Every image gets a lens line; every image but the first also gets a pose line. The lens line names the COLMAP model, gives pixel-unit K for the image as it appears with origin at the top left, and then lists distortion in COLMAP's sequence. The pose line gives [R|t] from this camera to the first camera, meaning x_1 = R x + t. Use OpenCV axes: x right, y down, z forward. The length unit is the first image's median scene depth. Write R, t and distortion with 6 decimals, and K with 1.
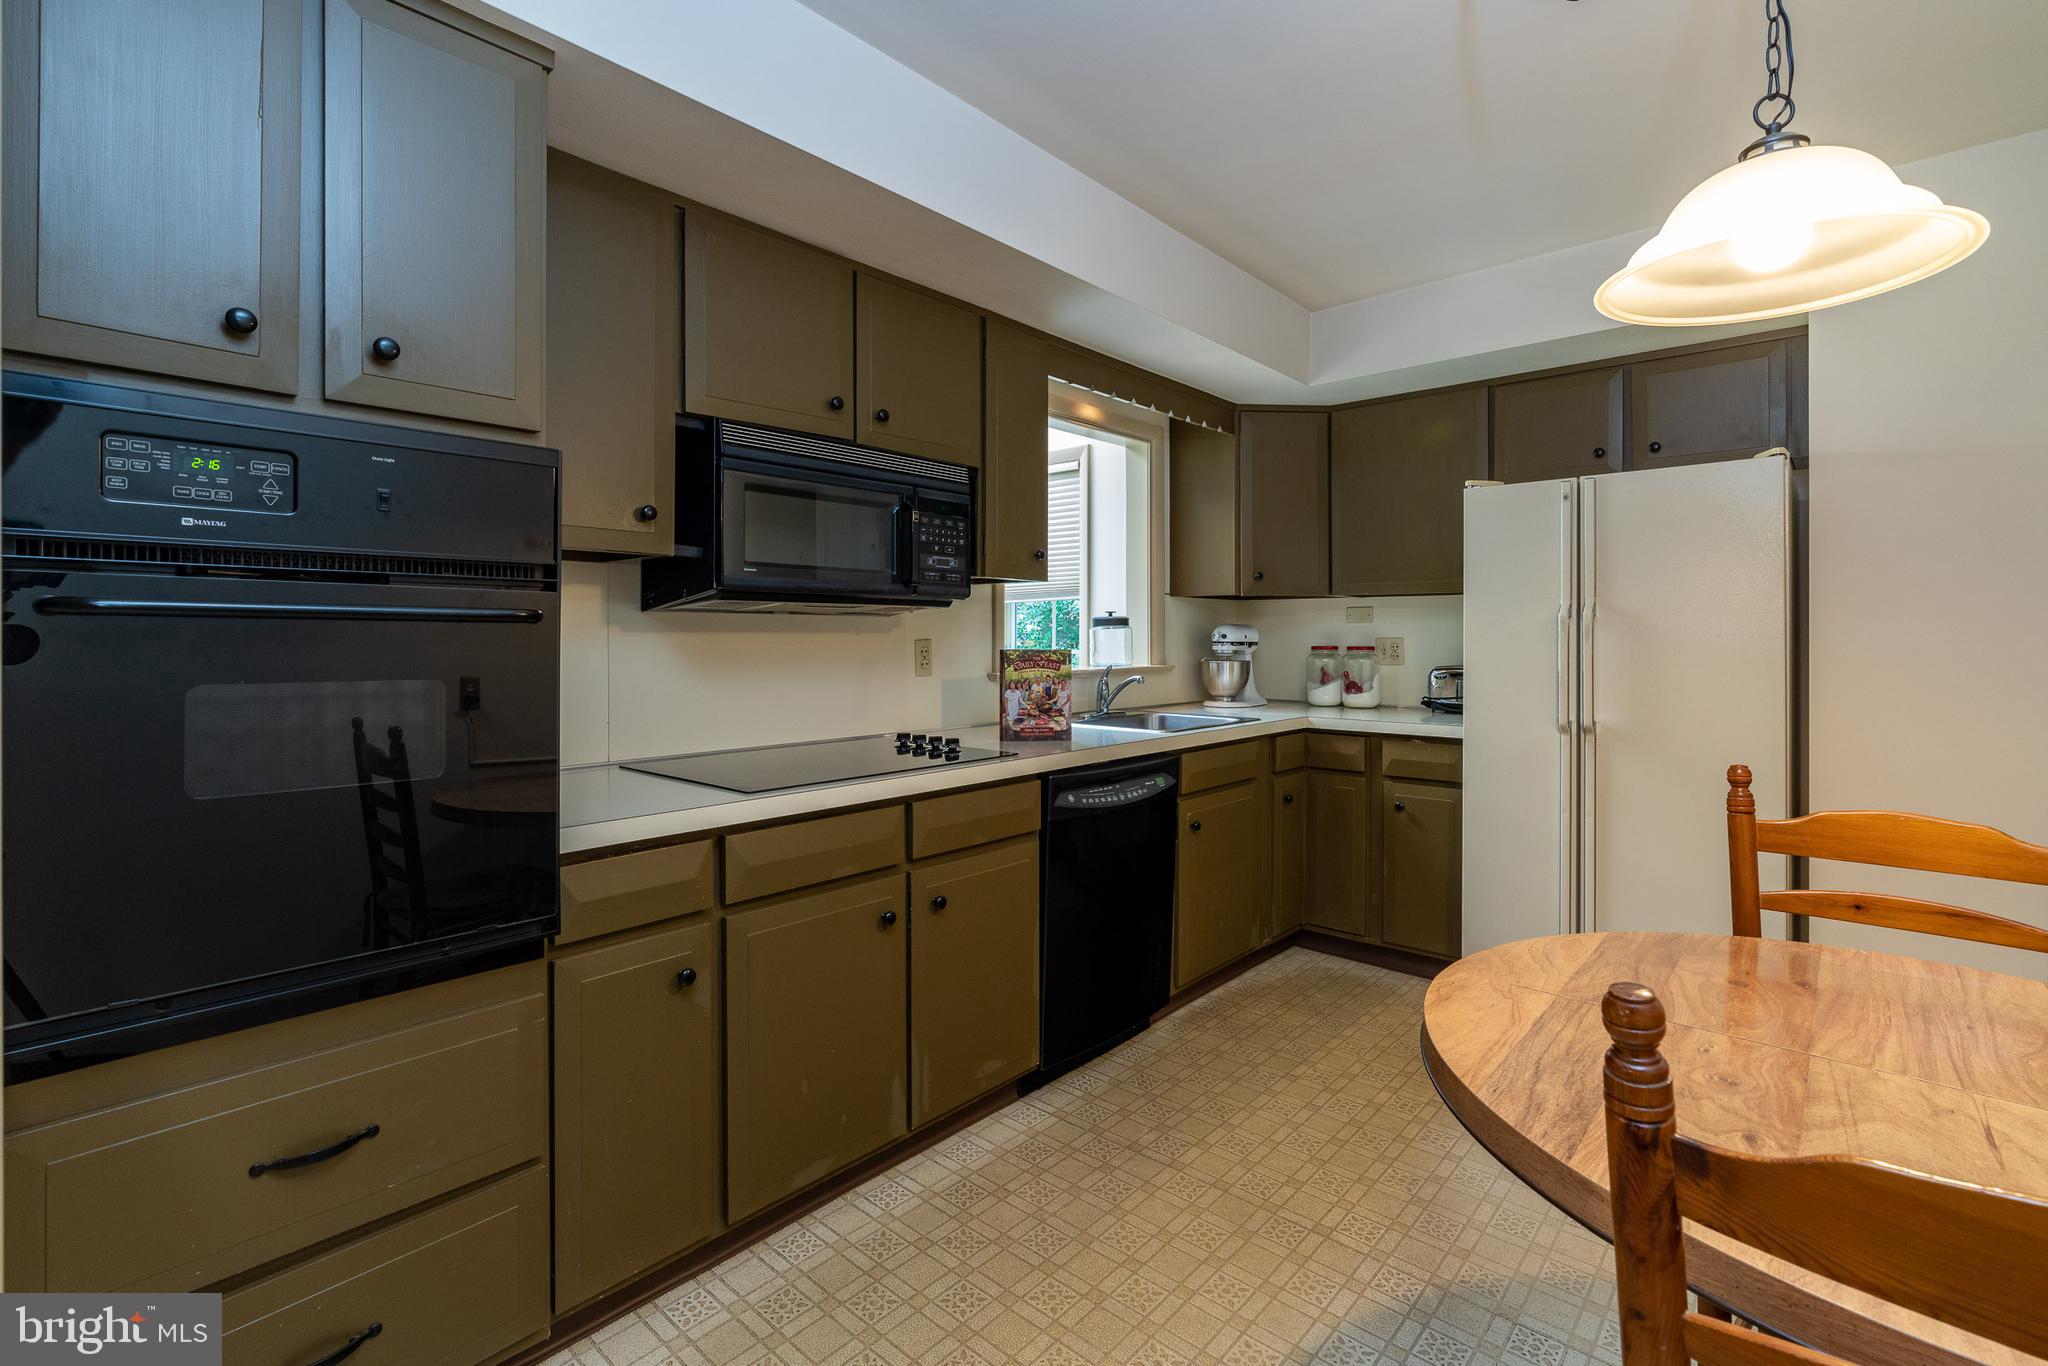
lens RADIAL K [[918.6, 0, 1023.0], [0, 918.6, 631.3], [0, 0, 1]] dist [0.002194, 0.000531]
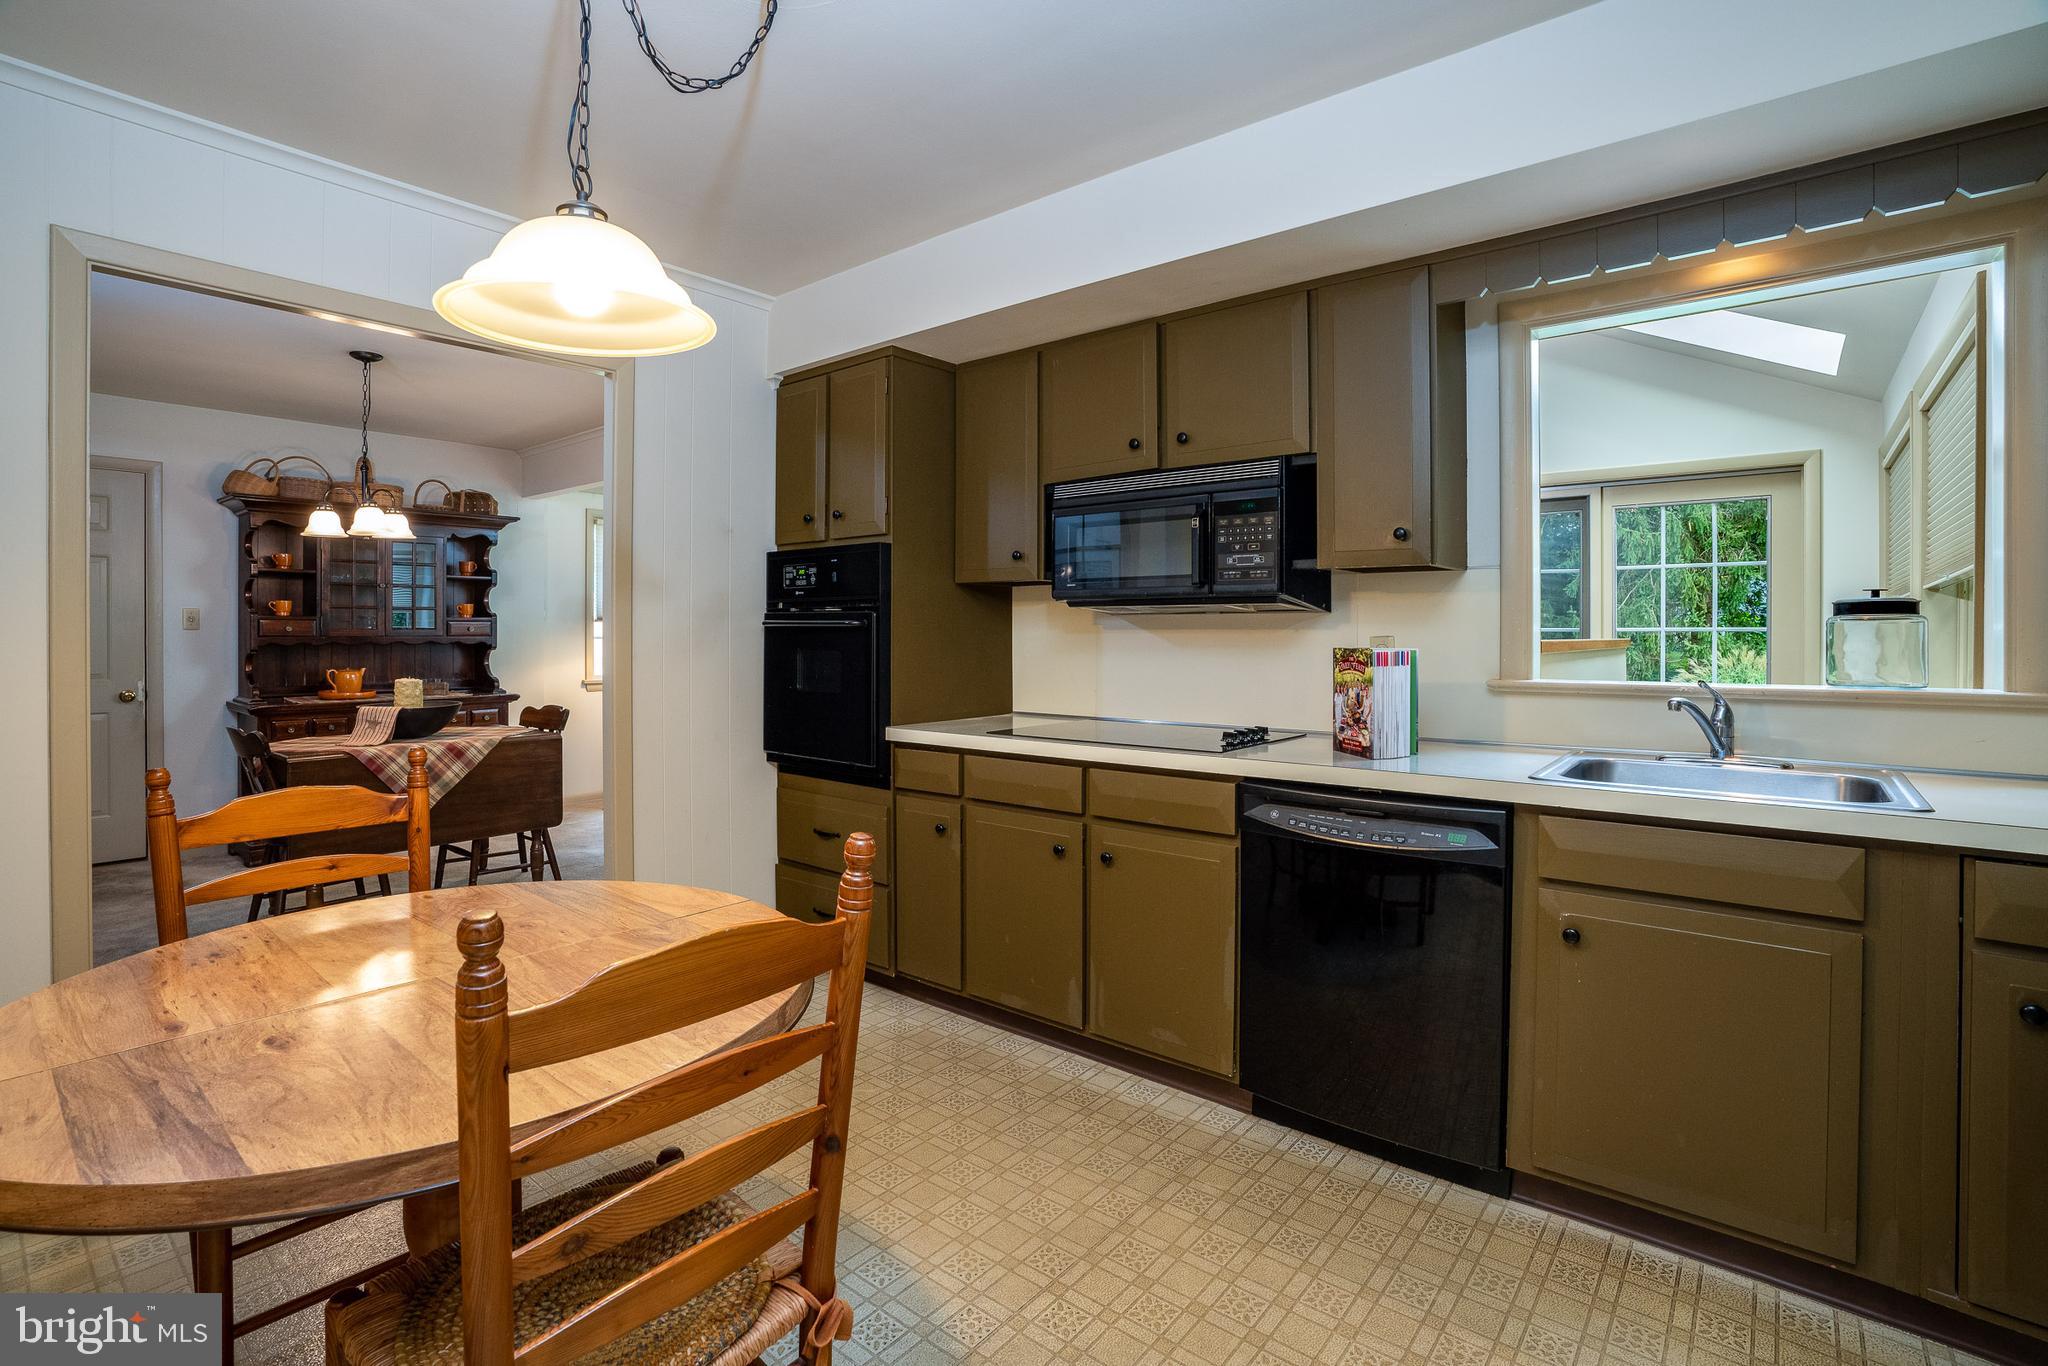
lens RADIAL K [[934.3, 0, 1017.3], [0, 934.3, 641.4], [0, 0, 1]] dist [-0.000033, 0.000503]
pose [[0.069665, 0.008211, -0.997537, 0.863680], [0.002958, 0.999960, 0.008438, 0.005116], [0.997566, -0.003539, 0.069638, 0.629241]]
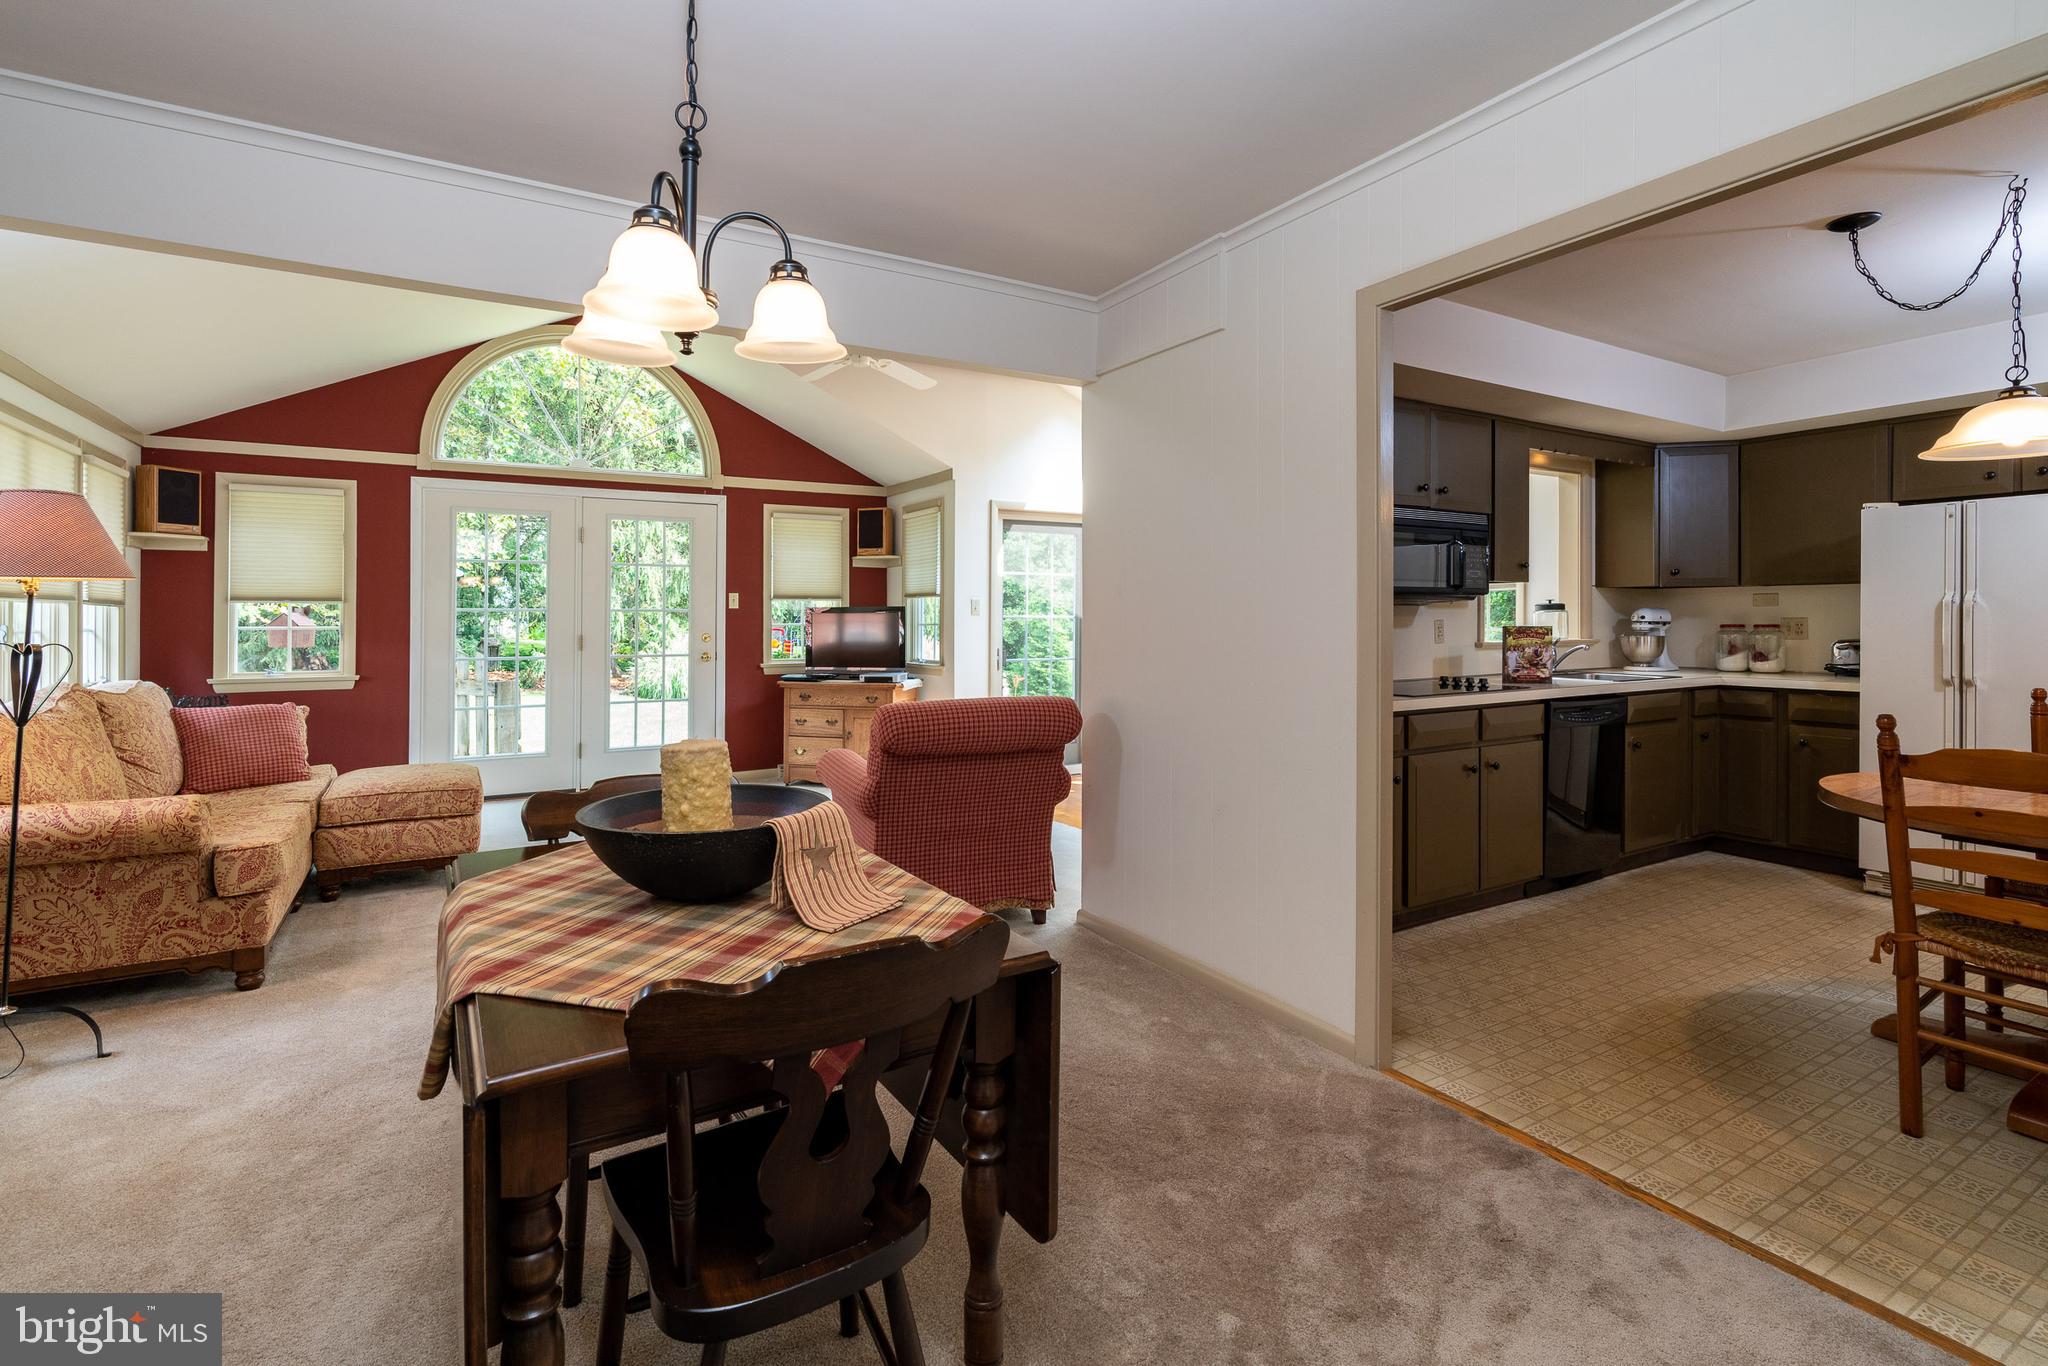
lens RADIAL K [[946.7, 0, 1005.1], [0, 946.7, 623.6], [0, 0, 1]] dist [0.002512, 0.000559]
pose [[0.952788, -0.003116, -0.303620, -0.345401], [0.006275, 0.999936, 0.009428, -0.005555], [0.303571, -0.010888, 0.952747, -0.827773]]
